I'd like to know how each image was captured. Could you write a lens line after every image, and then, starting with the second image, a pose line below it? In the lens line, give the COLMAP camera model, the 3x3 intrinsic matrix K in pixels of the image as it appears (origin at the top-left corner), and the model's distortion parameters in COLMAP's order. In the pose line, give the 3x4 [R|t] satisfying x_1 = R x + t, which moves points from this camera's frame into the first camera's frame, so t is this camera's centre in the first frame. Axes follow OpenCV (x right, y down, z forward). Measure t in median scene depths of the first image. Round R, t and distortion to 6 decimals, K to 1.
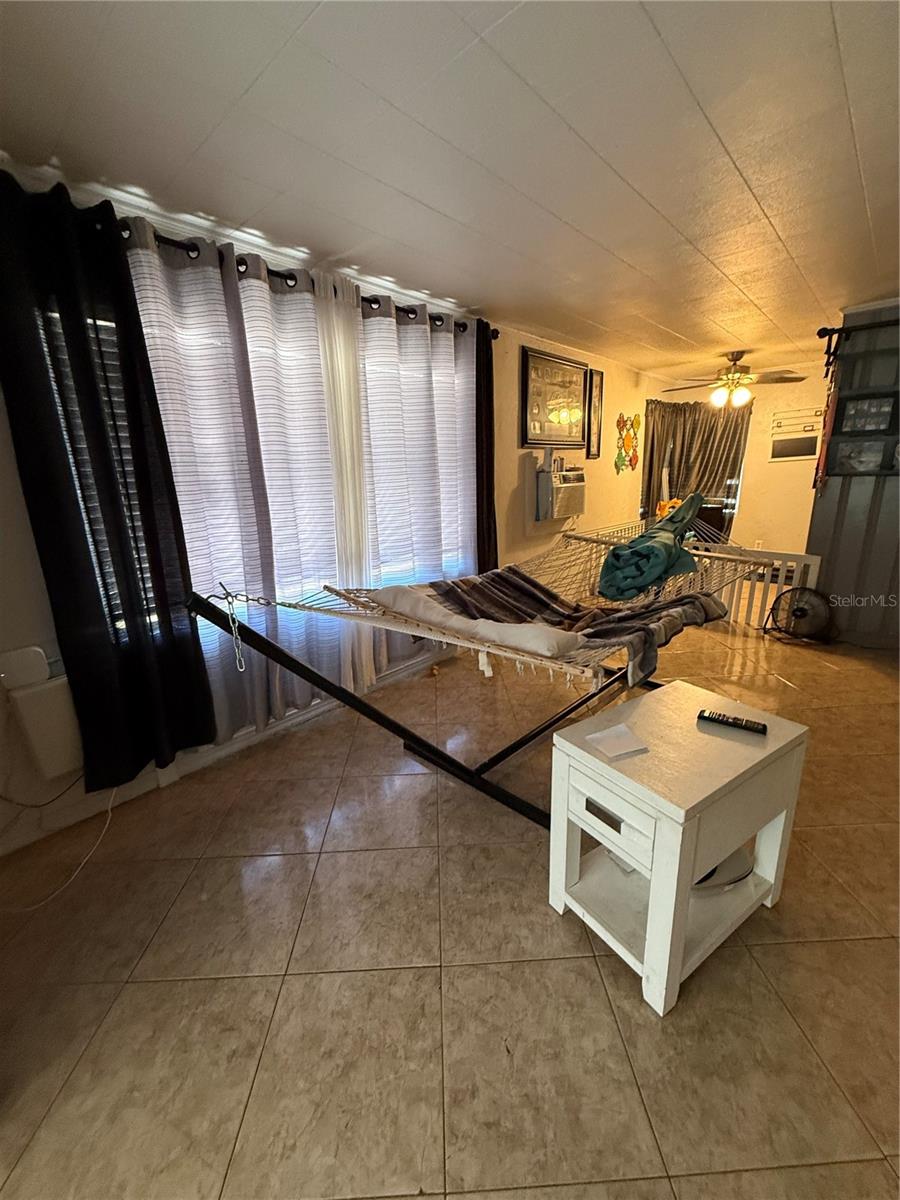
lens RADIAL K [[479.6, 0, 447.3], [0, 479.6, 597.6], [0, 0, 1]] dist [-0.000046, -0.000015]
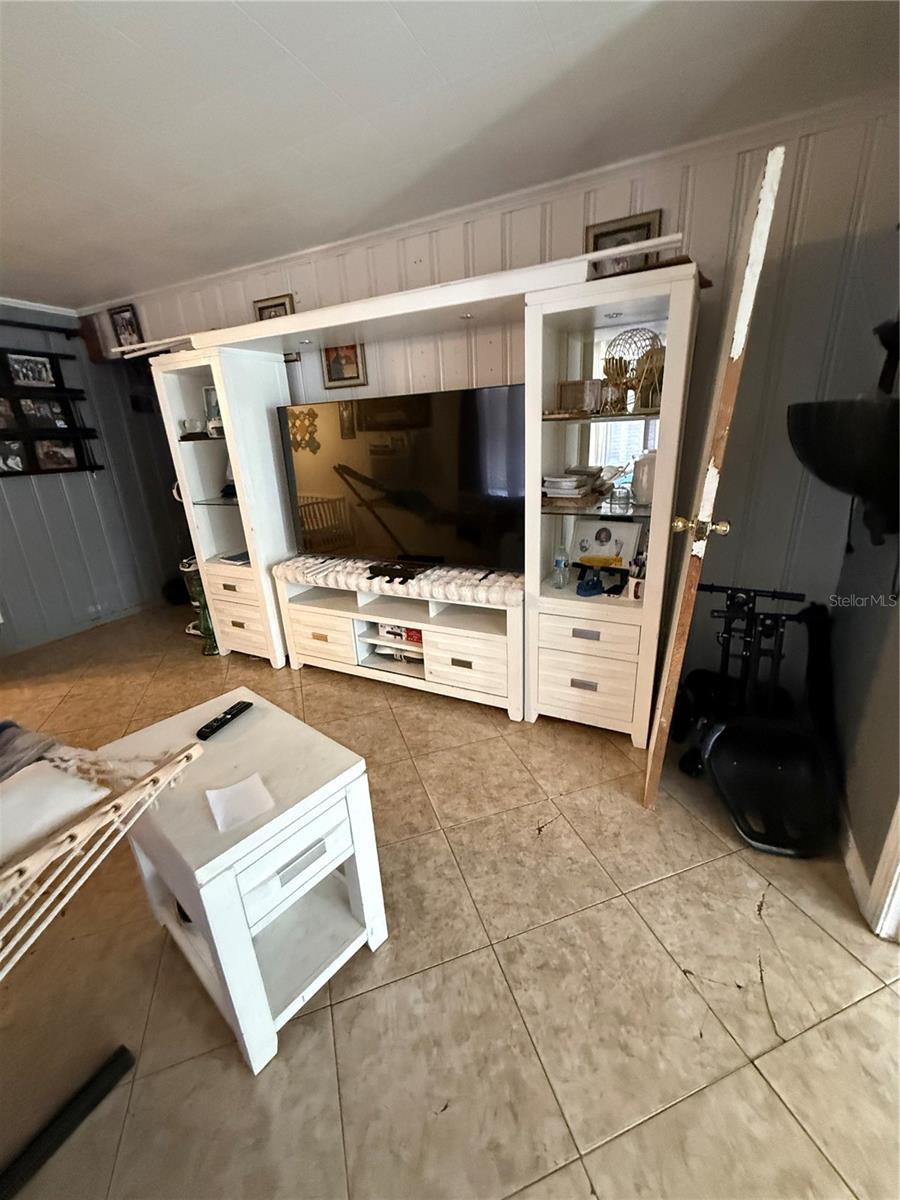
lens RADIAL K [[477.5, 0, 448.9], [0, 477.5, 600.0], [0, 0, 1]] dist [-0.001080, -0.000167]
pose [[-0.285322, -0.270463, 0.919479, -0.114870], [0.299184, 0.886284, 0.353538, -0.050848], [-0.910538, 0.375966, -0.171958, 0.212967]]
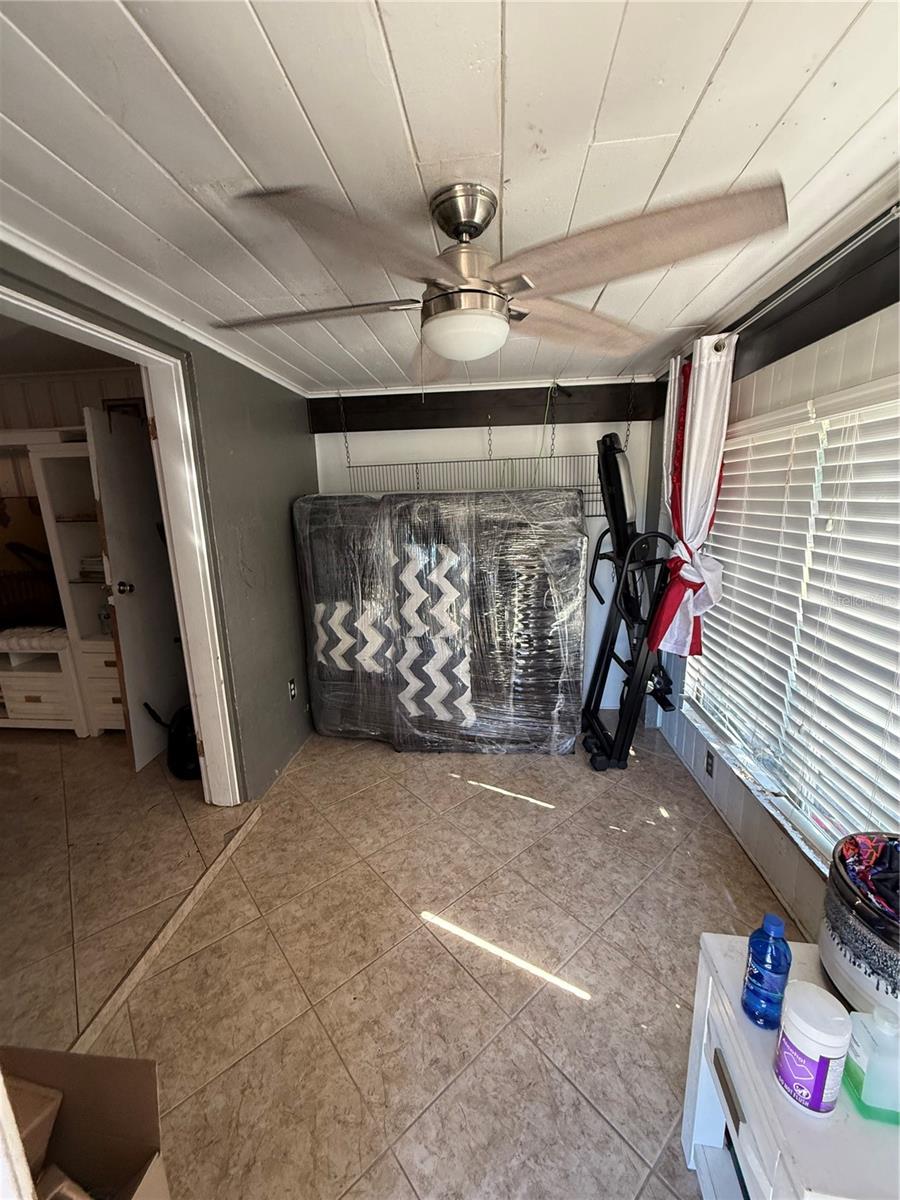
lens RADIAL K [[477.5, 0, 448.9], [0, 477.5, 600.0], [0, 0, 1]] dist [-0.001080, -0.000167]
pose [[-0.608027, -0.124279, 0.784129, -0.545352], [0.246933, 0.909079, 0.335559, -0.006456], [-0.754538, 0.397656, -0.522055, -0.022099]]
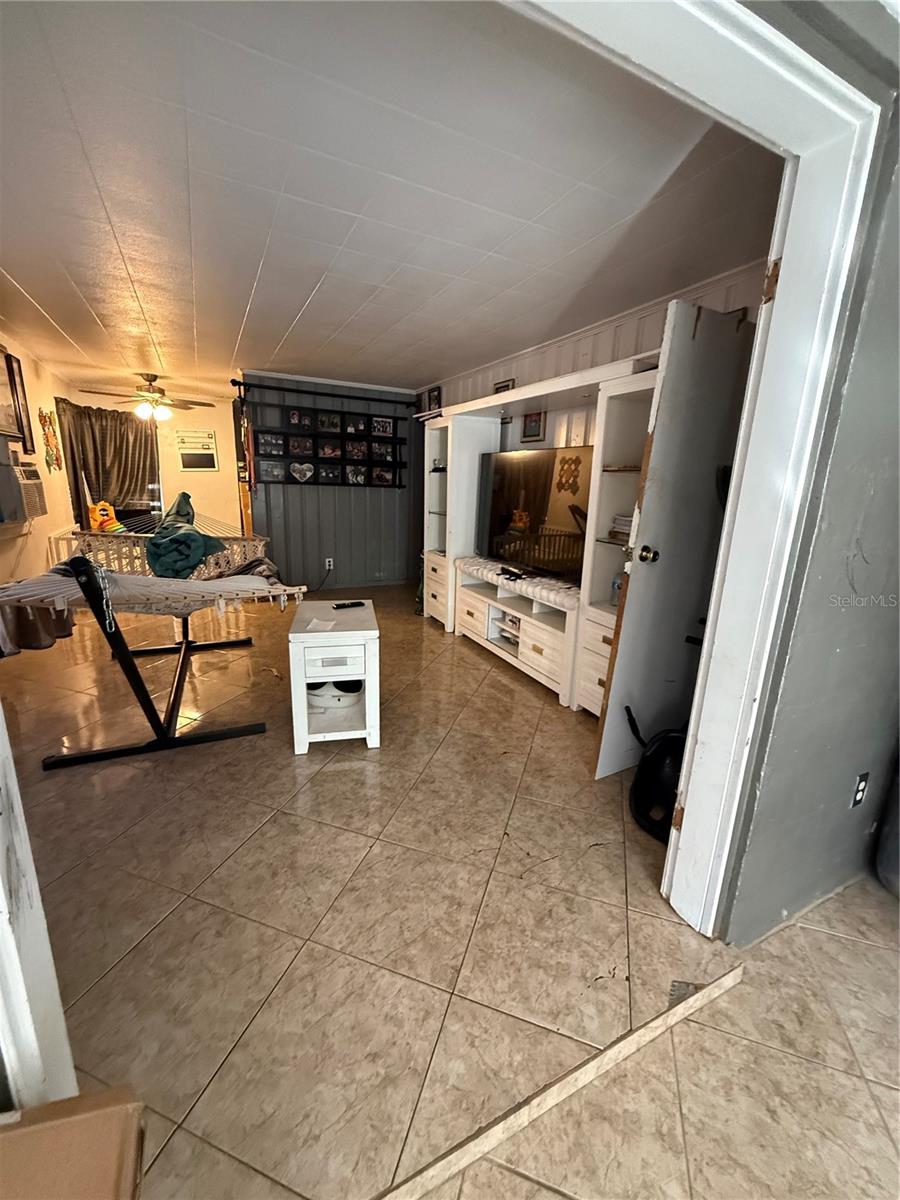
lens RADIAL K [[477.1, 0, 448.8], [0, 477.1, 599.7], [0, 0, 1]] dist [-0.000341, -0.000218]
pose [[0.349102, -0.180954, 0.919447, -0.322326], [0.197277, 0.973381, 0.116665, 0.030740], [-0.916084, 0.140658, 0.375507, -0.025105]]
